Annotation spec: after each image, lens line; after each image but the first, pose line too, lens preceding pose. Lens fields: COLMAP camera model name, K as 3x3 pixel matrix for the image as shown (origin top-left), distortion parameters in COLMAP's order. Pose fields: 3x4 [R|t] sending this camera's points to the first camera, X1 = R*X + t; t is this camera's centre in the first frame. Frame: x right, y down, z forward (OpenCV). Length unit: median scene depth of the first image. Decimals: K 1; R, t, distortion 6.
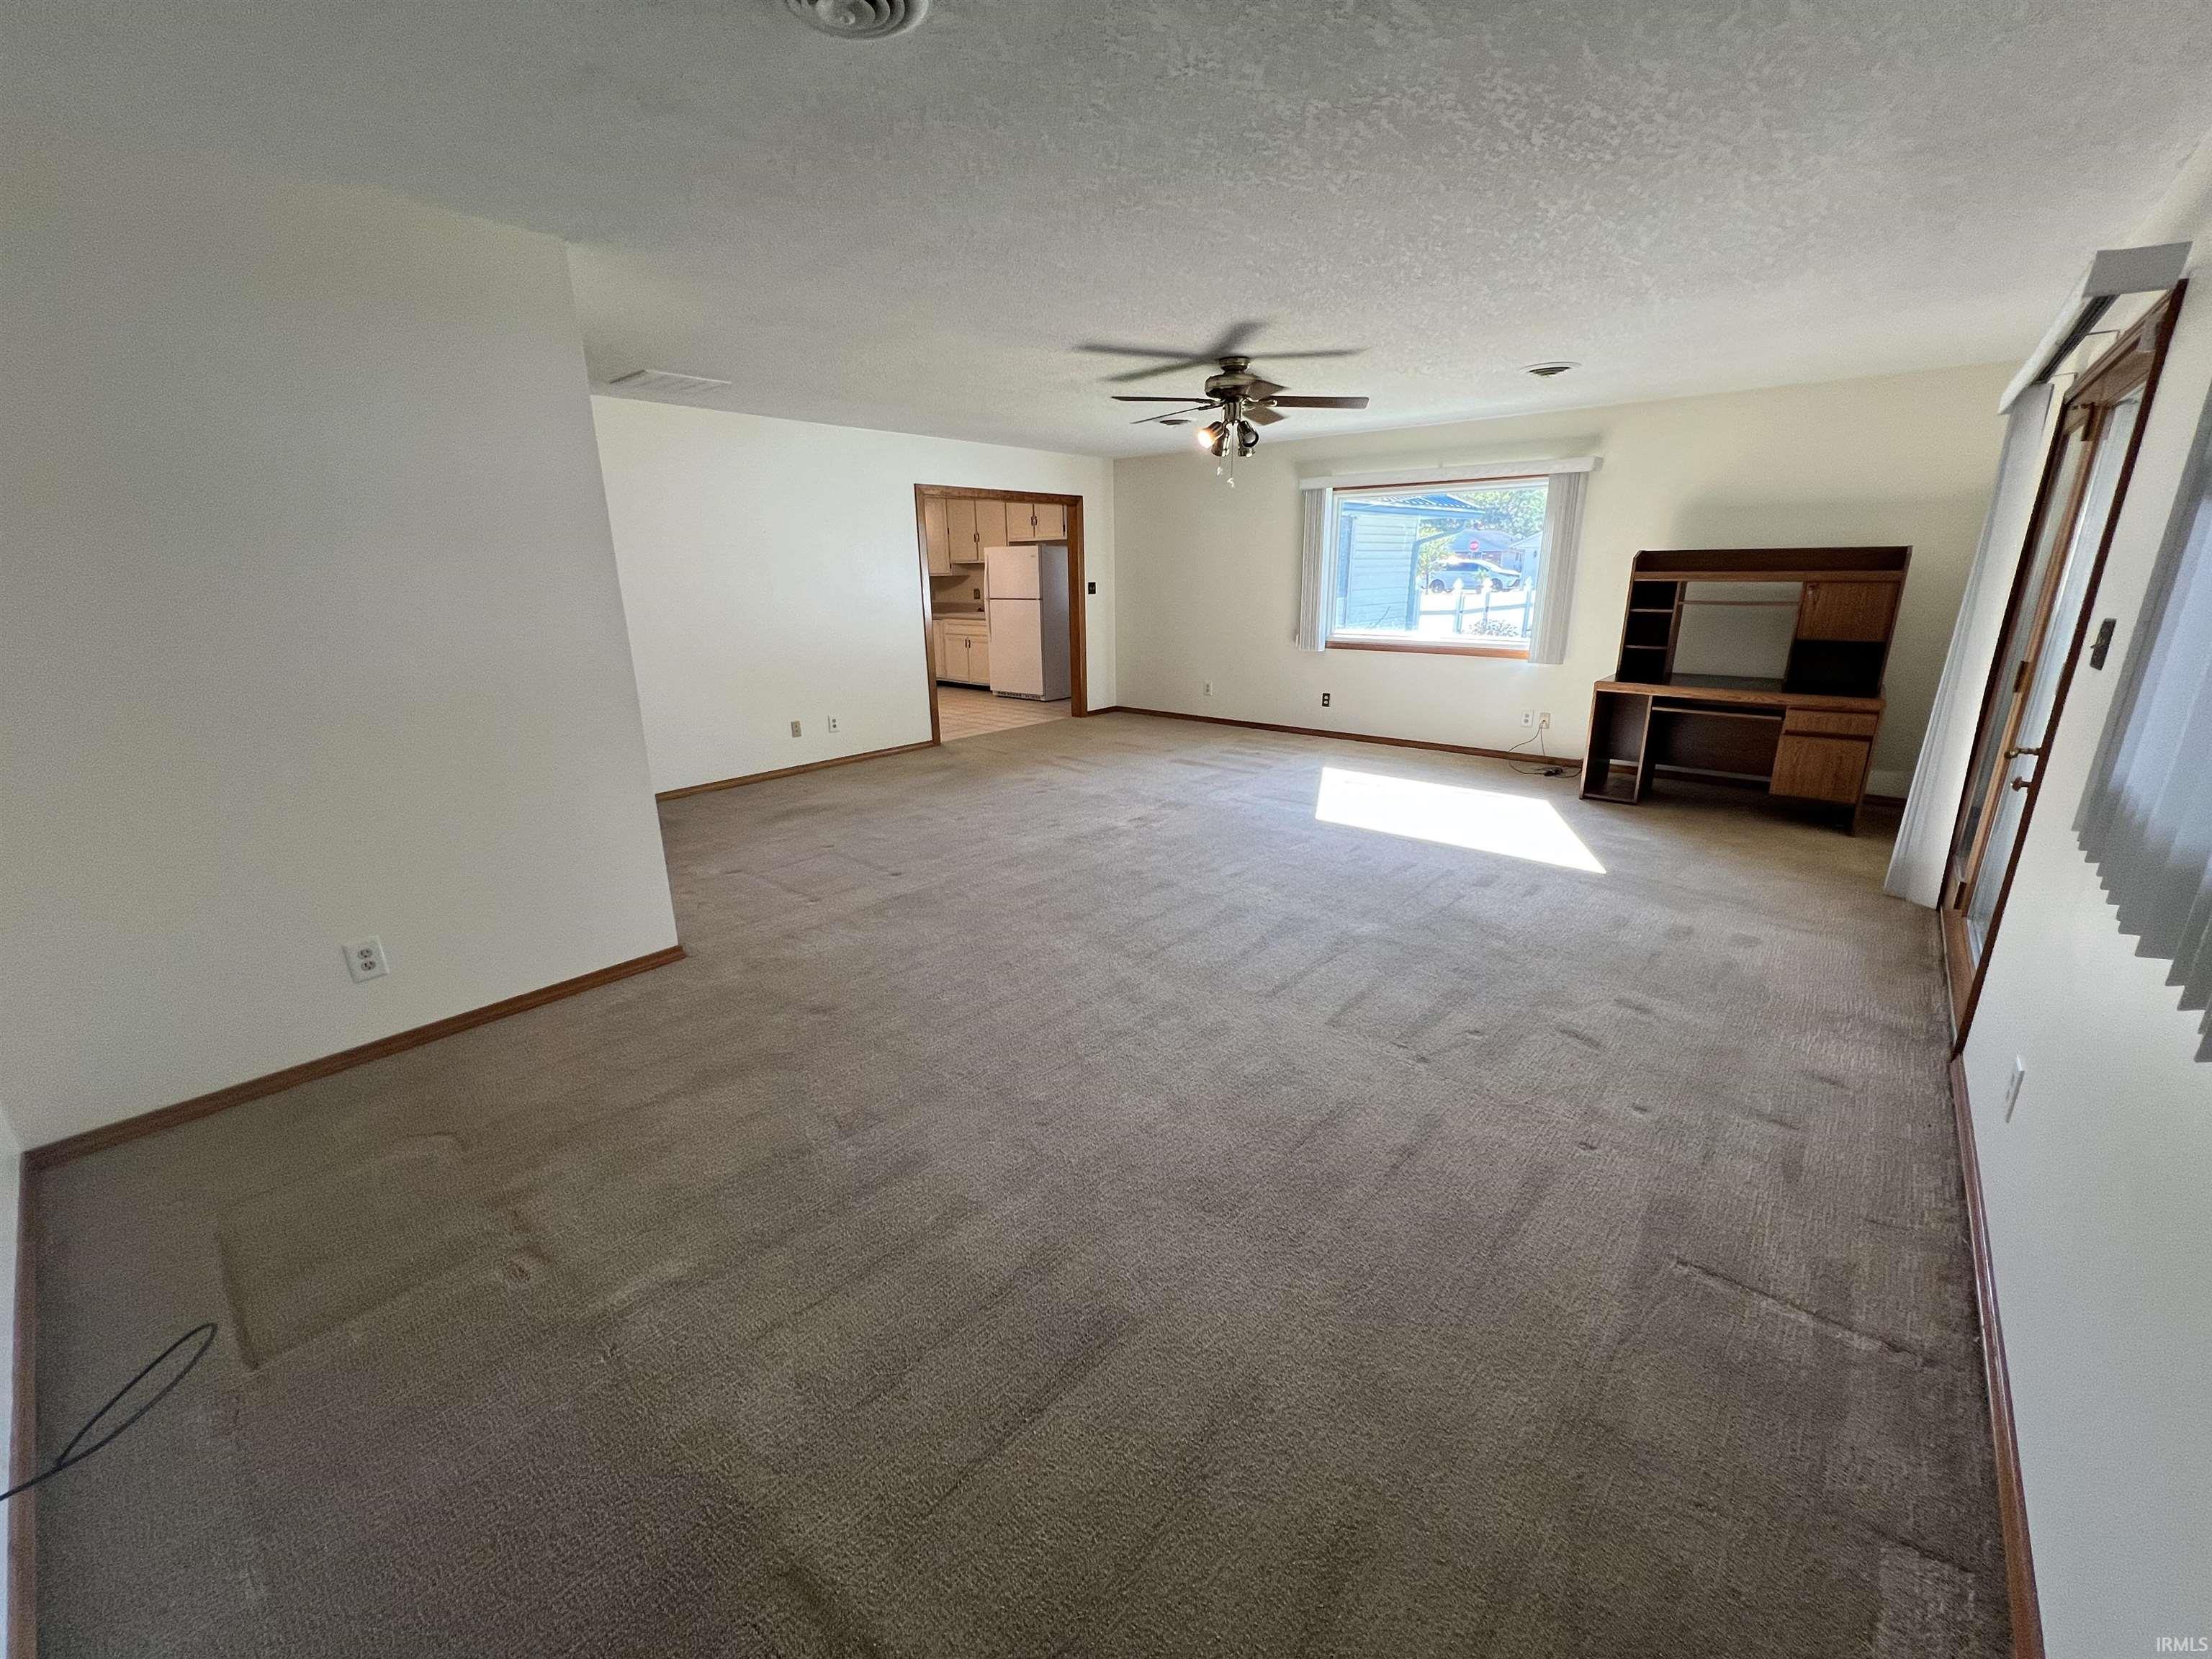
lens RADIAL K [[888.6, 0, 1110.0], [0, 888.6, 831.4], [0, 0, 1]] dist [-0.005026, -0.000156]
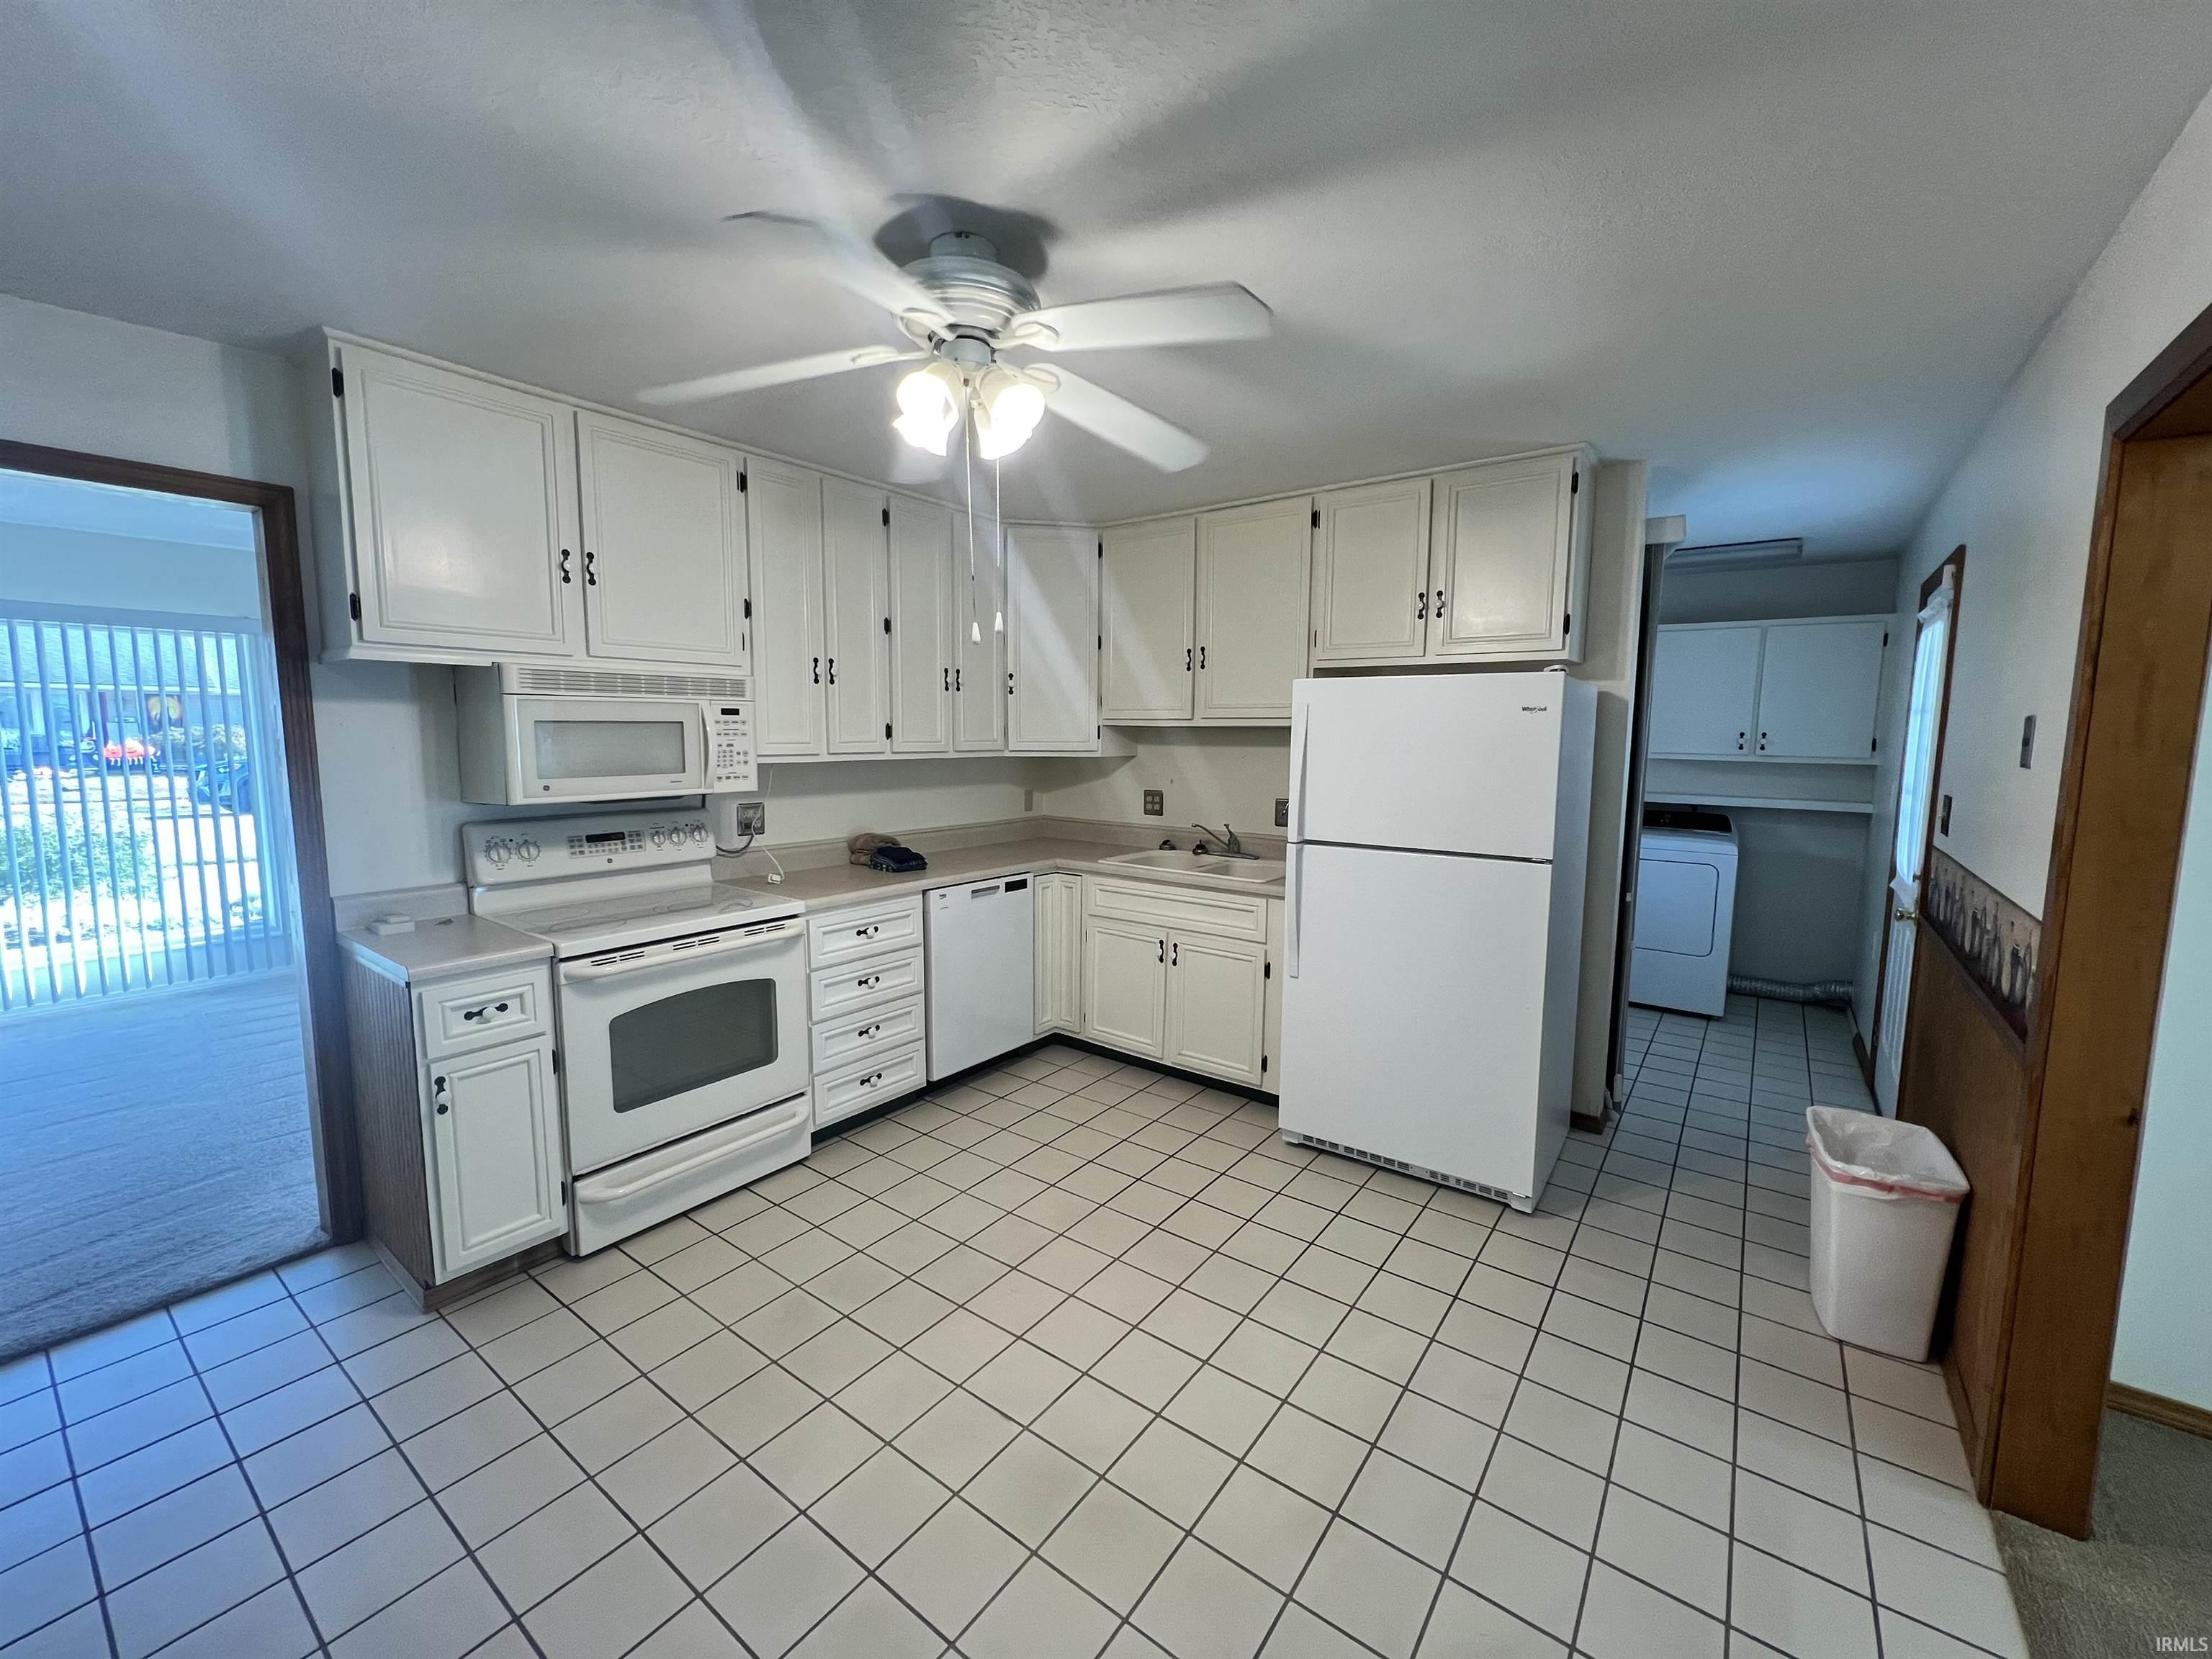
lens RADIAL K [[888.6, 0, 1111.3], [0, 888.6, 825.2], [0, 0, 1]] dist [-0.005026, -0.000156]
pose [[0.997429, 0.016915, 0.069636, -0.221162], [-0.003954, 0.983252, -0.182209, -0.211945], [-0.071552, 0.181466, 0.980791, 0.707717]]
